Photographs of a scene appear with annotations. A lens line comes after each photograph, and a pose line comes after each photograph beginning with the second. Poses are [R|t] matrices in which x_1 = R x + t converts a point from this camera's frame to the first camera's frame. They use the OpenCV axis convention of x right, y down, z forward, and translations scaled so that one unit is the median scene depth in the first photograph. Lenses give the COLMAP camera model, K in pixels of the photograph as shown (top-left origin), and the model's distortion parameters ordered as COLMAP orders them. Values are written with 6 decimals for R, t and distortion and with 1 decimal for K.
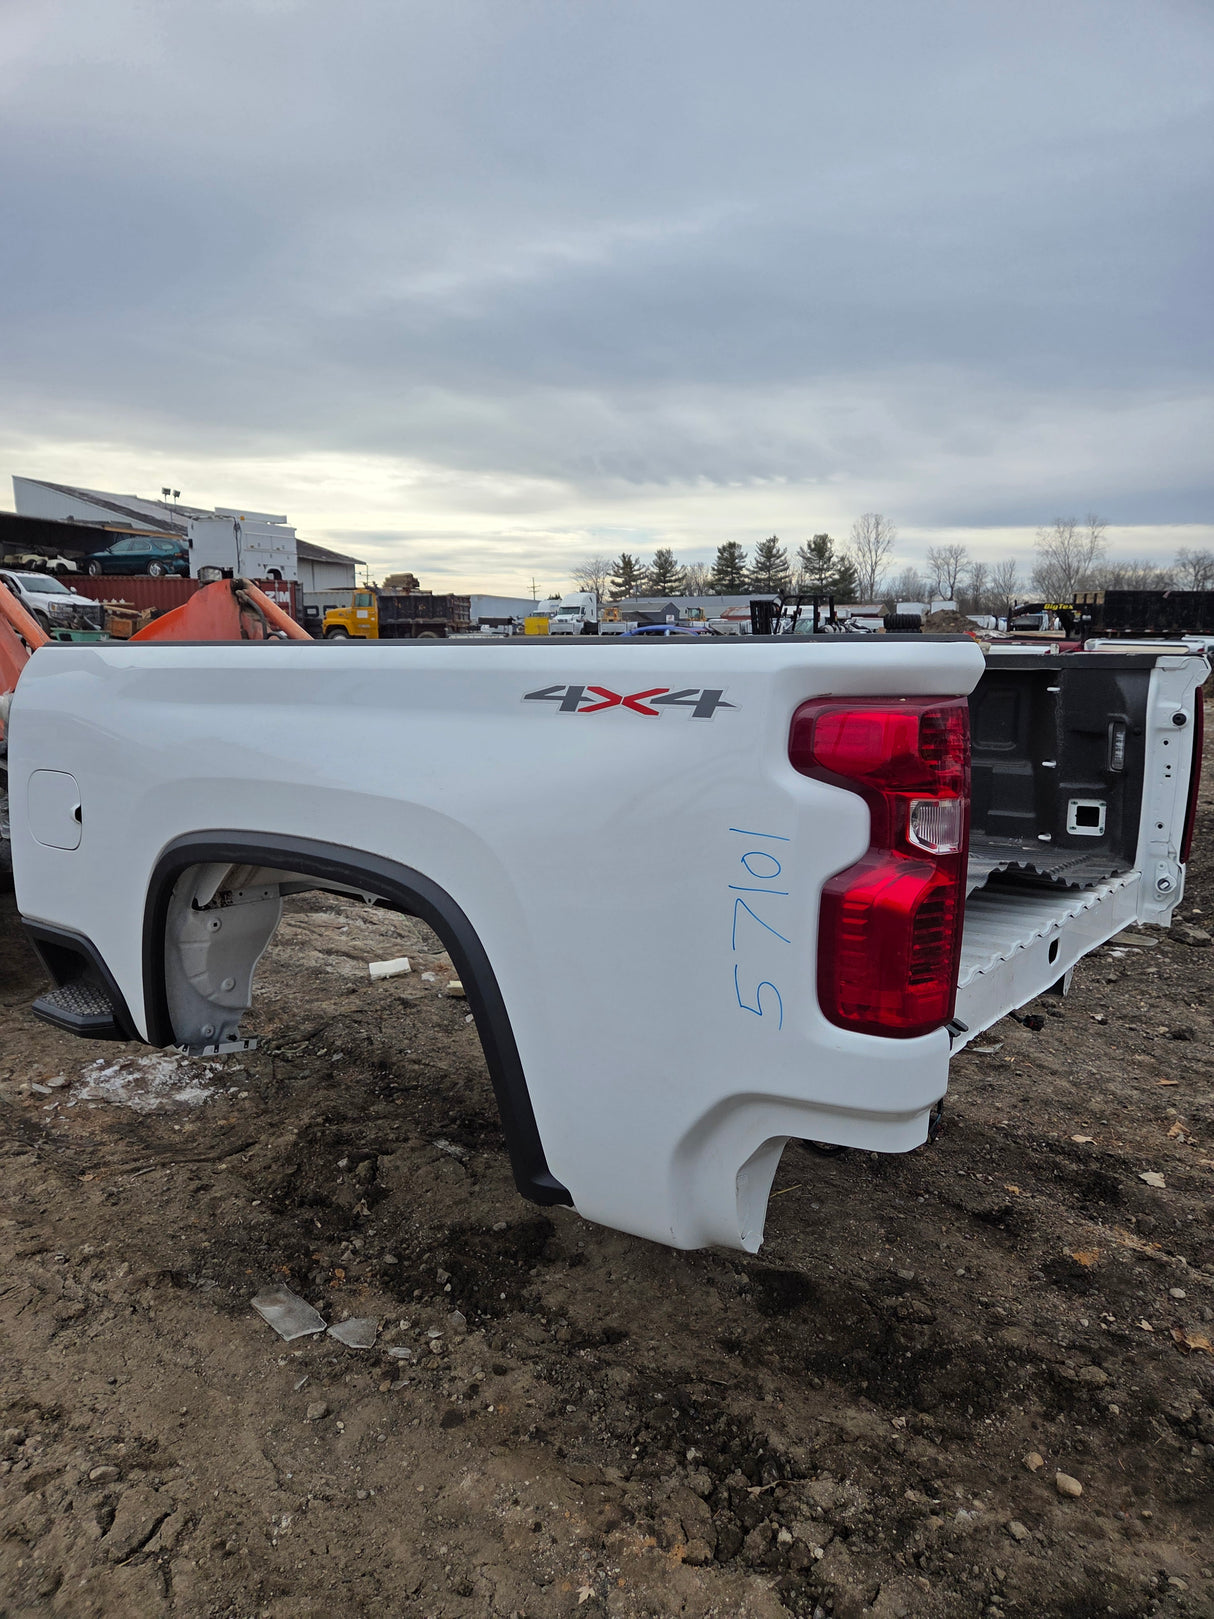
lens RADIAL K [[1085.3, 0, 596.2], [0, 1085.3, 788.7], [0, 0, 1]] dist [0.058544, -0.050967]
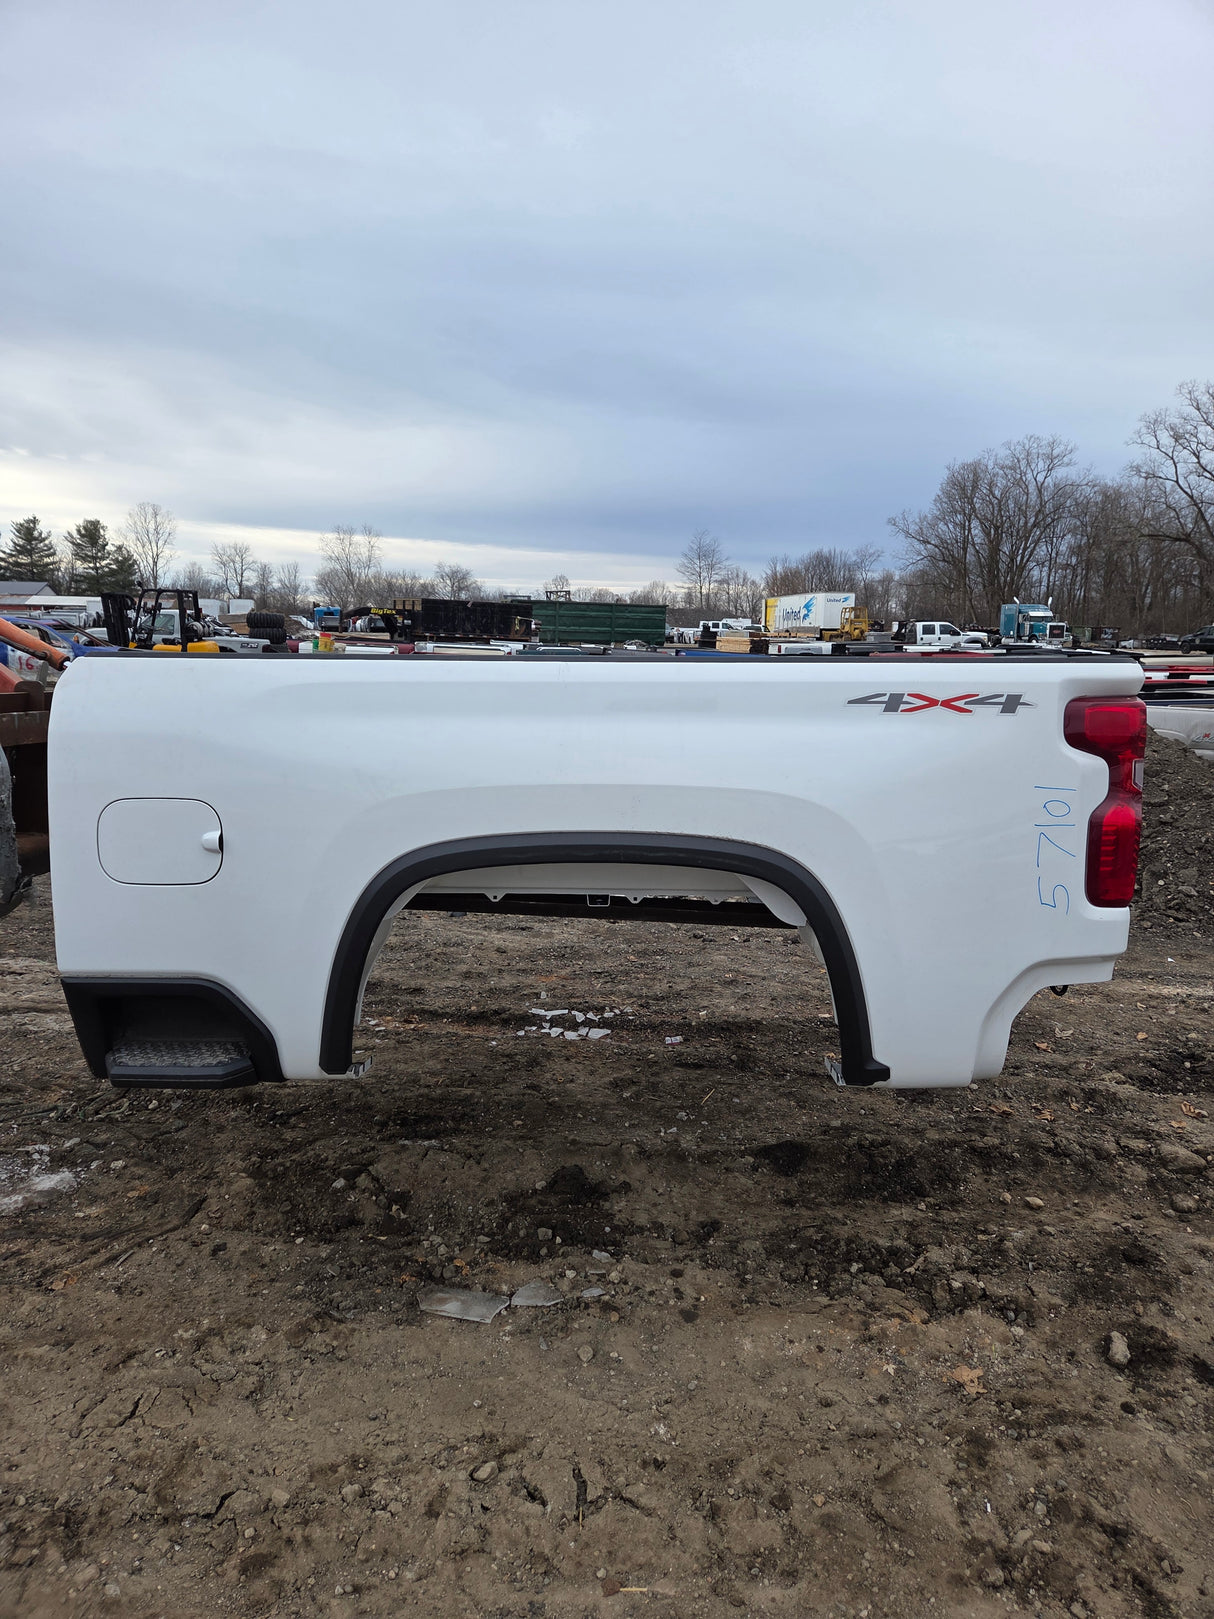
lens RADIAL K [[1076.3, 0, 613.9], [0, 1076.3, 798.8], [0, 0, 1]] dist [0.068684, -0.049814]
pose [[0.800507, -0.071823, 0.595004, -0.586383], [0.064947, 0.997343, 0.033010, -0.016199], [-0.595794, 0.012219, 0.803045, 0.069489]]
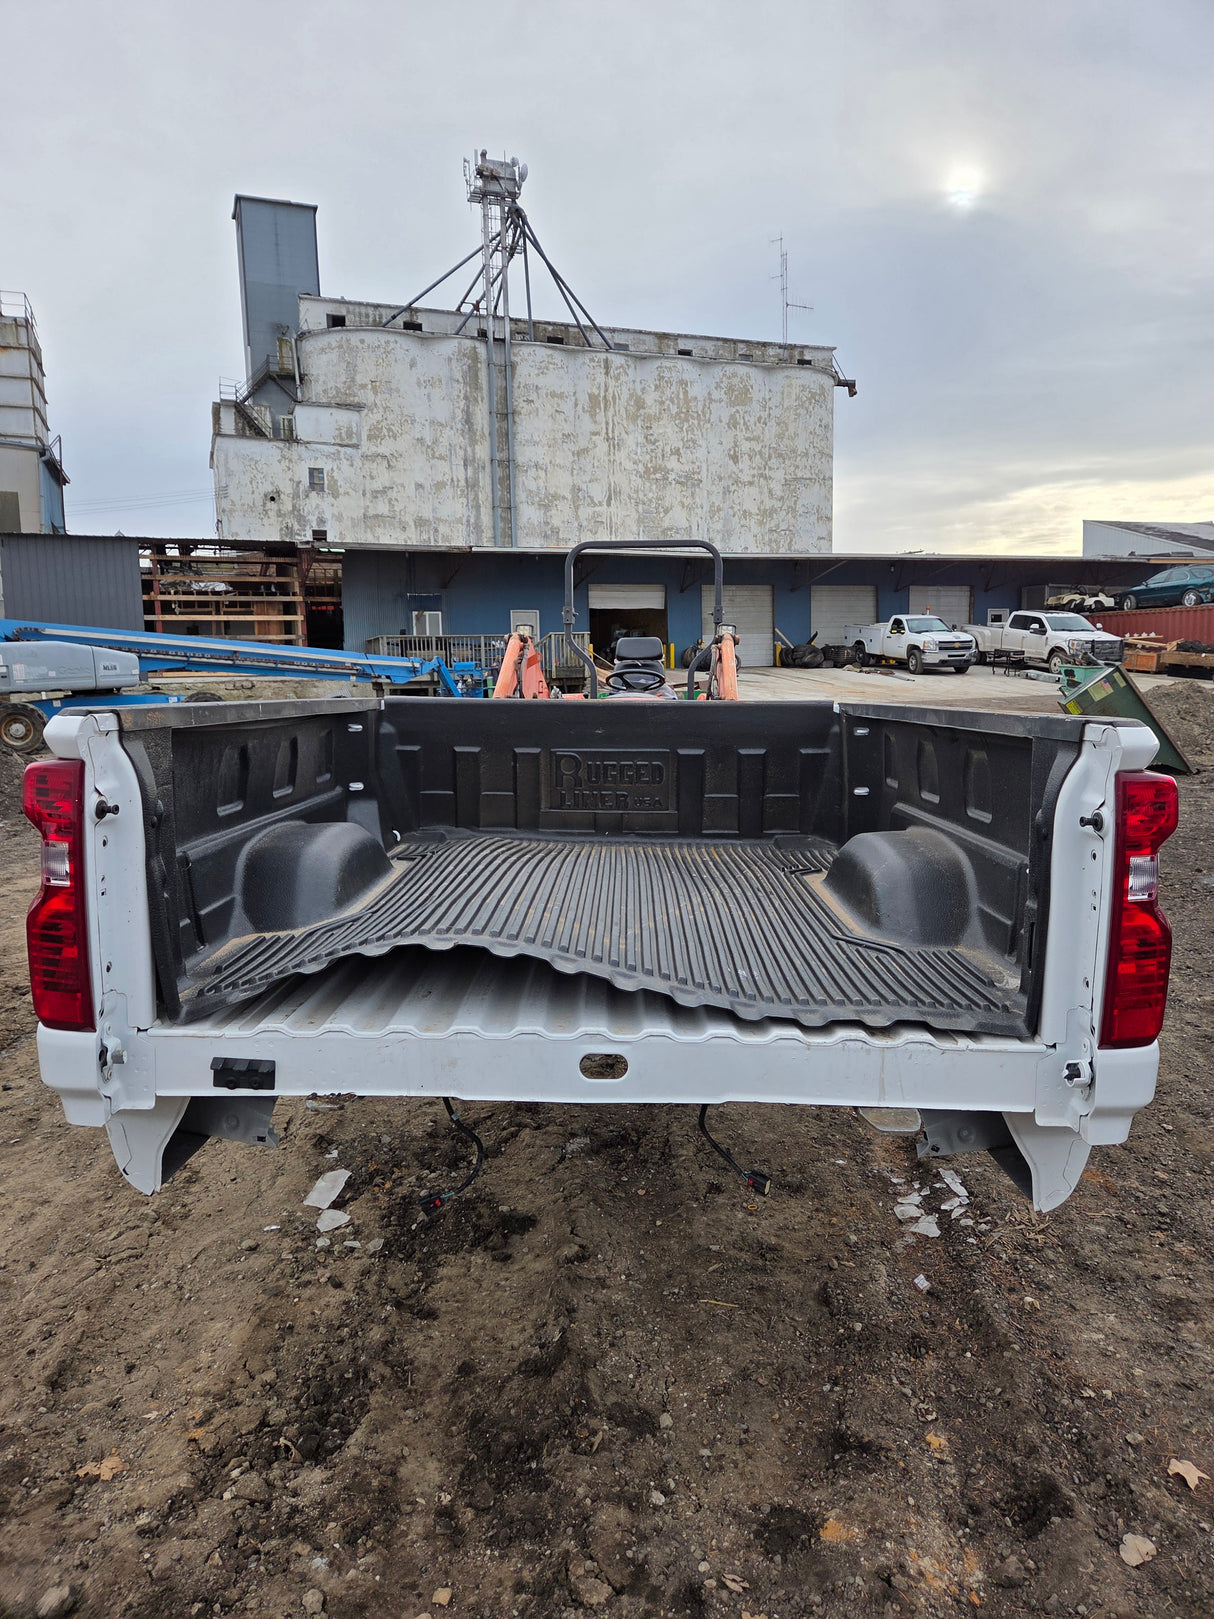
lens RADIAL K [[1076.3, 0, 602.2], [0, 1076.3, 793.0], [0, 0, 1]] dist [0.068684, -0.049814]
pose [[0.597512, 0.073531, -0.798481, 0.761917], [-0.093444, 0.995387, 0.021739, -0.058909], [0.796396, 0.061624, 0.601627, 0.337505]]
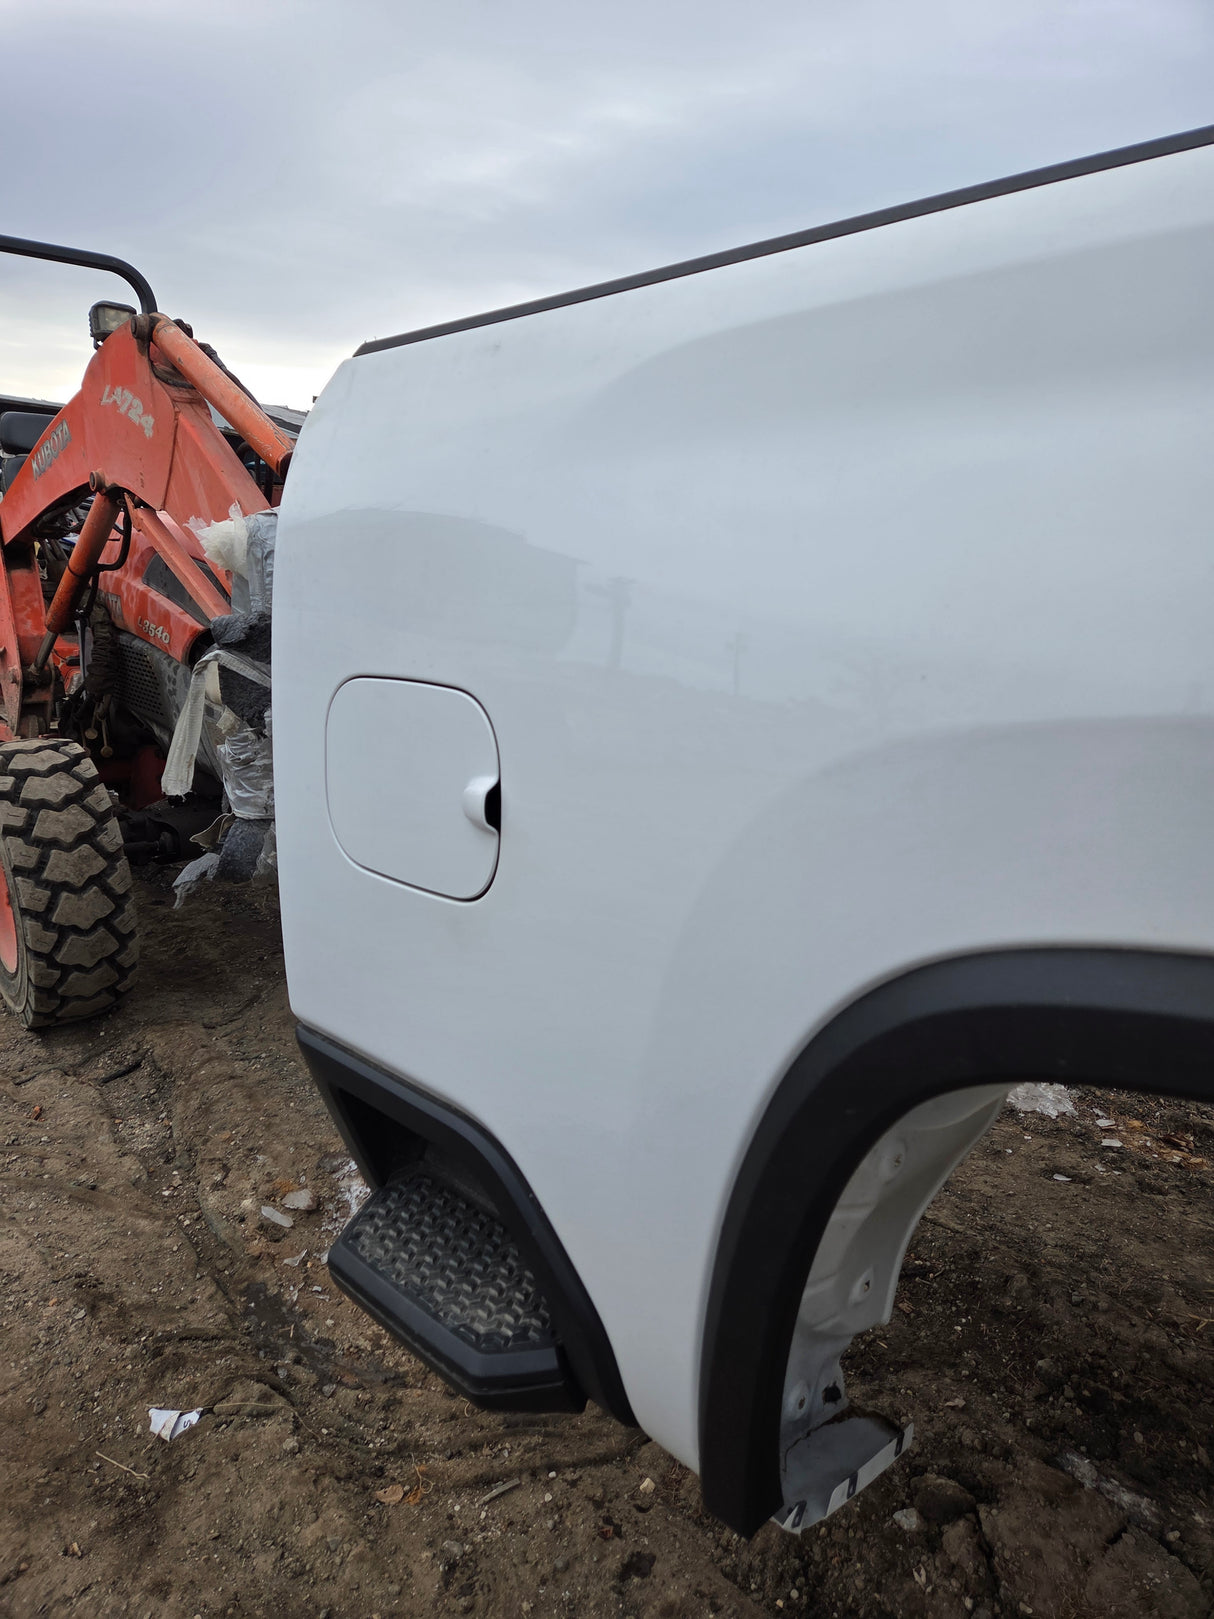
lens RADIAL K [[1085.3, 0, 584.1], [0, 1085.3, 772.8], [0, 0, 1]] dist [0.058544, -0.050967]
pose [[0.991475, 0.026468, -0.127584, -0.316776], [-0.018056, 0.997613, 0.066647, -0.008091], [0.129043, -0.063775, 0.989586, 0.529036]]
